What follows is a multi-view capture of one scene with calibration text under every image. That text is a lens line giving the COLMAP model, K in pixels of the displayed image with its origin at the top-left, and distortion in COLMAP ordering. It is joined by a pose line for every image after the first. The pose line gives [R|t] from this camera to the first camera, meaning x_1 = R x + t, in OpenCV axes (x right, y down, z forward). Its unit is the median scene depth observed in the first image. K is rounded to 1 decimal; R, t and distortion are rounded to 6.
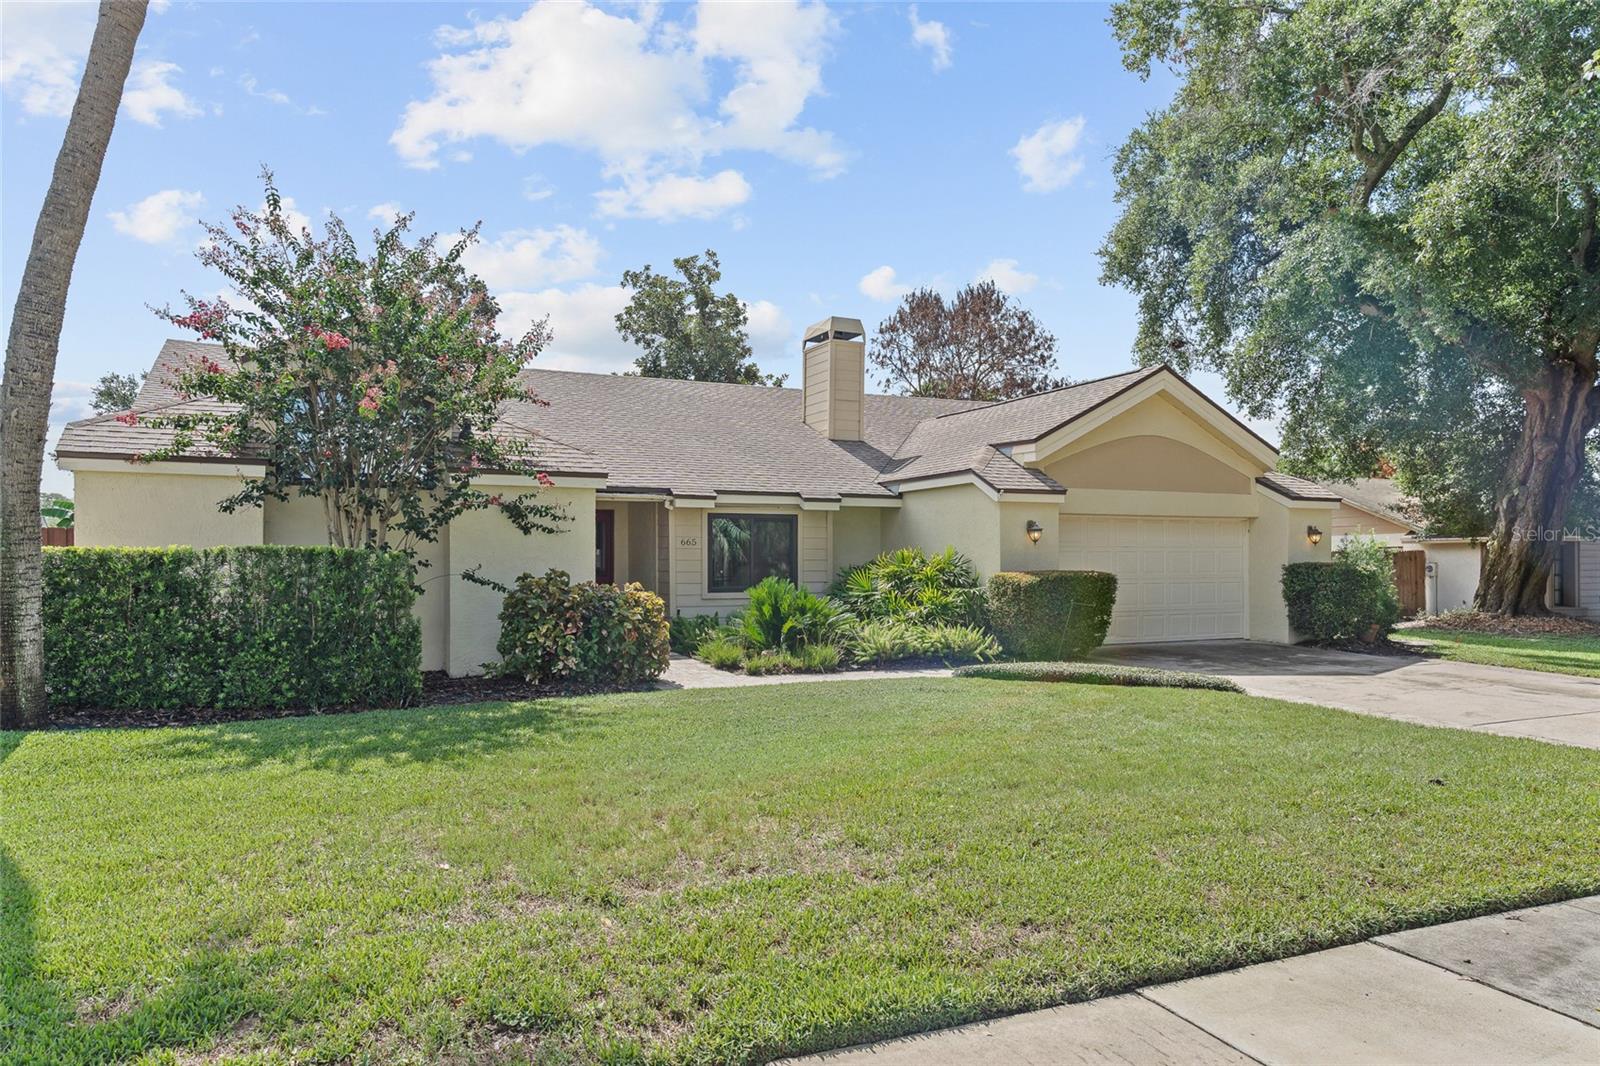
lens RADIAL K [[990.1, 0, 803.6], [0, 990.1, 543.2], [0, 0, 1]] dist [-0.000831, -0.003101]
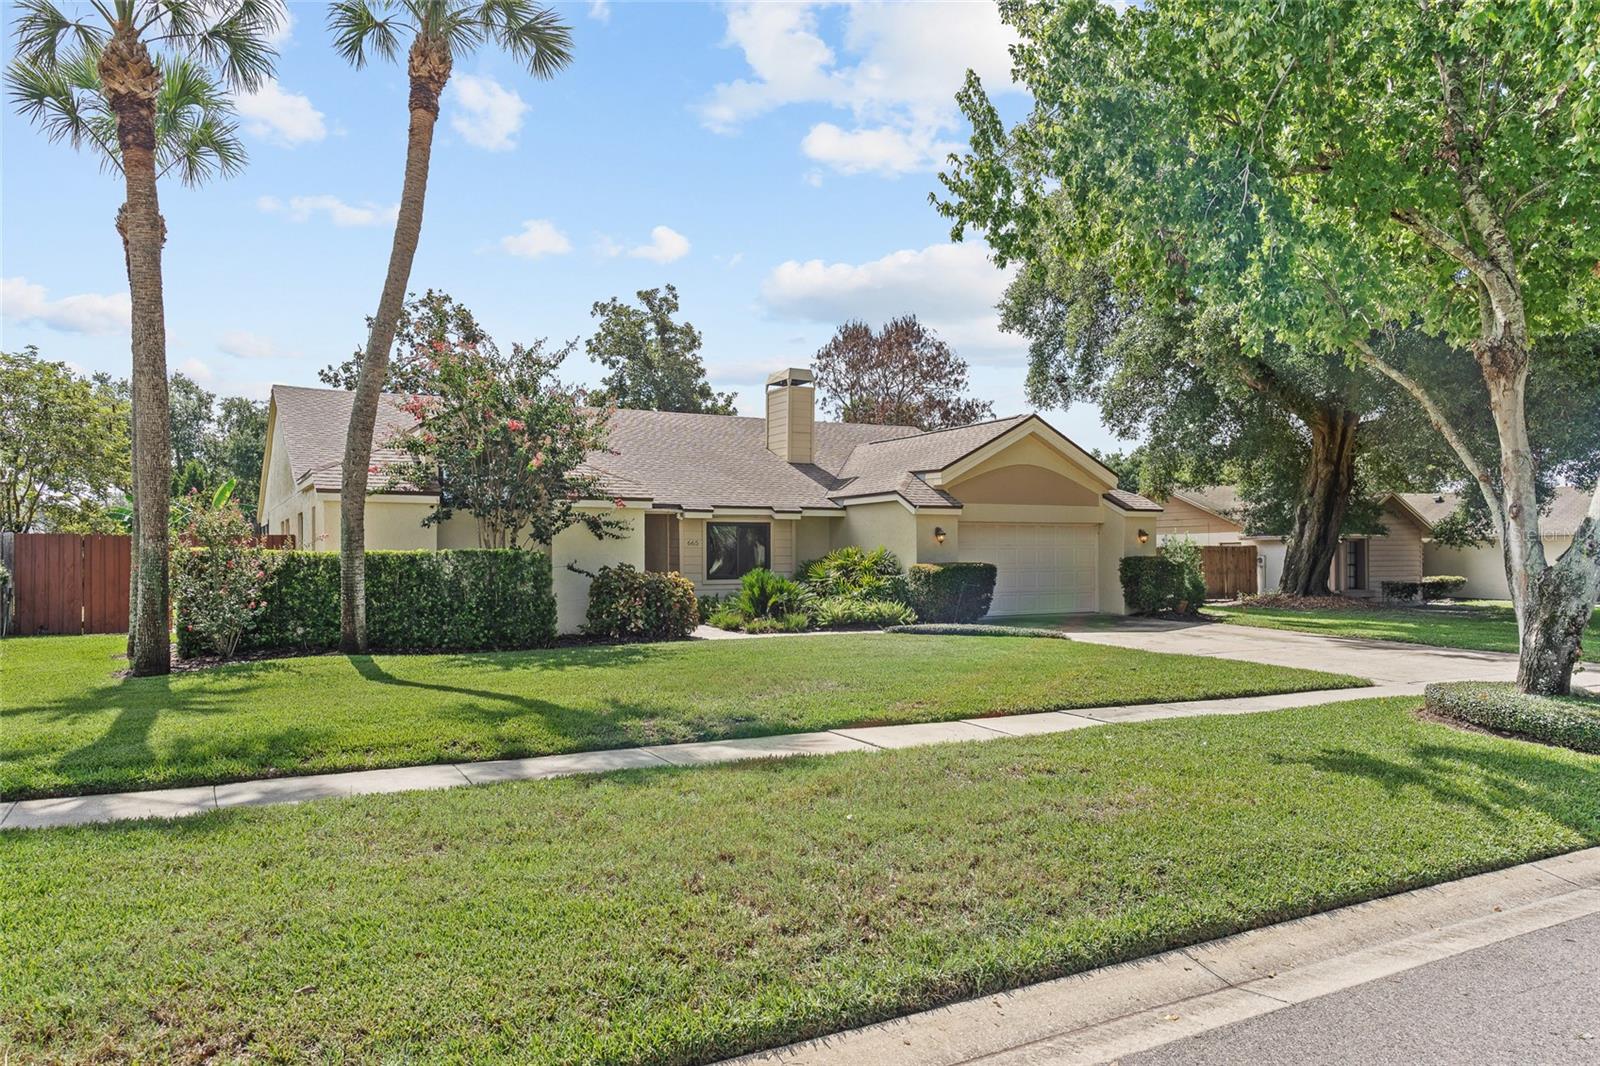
lens RADIAL K [[990.1, 0, 798.1], [0, 990.1, 536.4], [0, 0, 1]] dist [-0.000831, -0.003101]
pose [[0.997619, -0.002591, 0.068914, -0.059118], [0.002651, 0.999996, -0.000775, -0.008204], [-0.068912, 0.000956, 0.997622, -0.348437]]
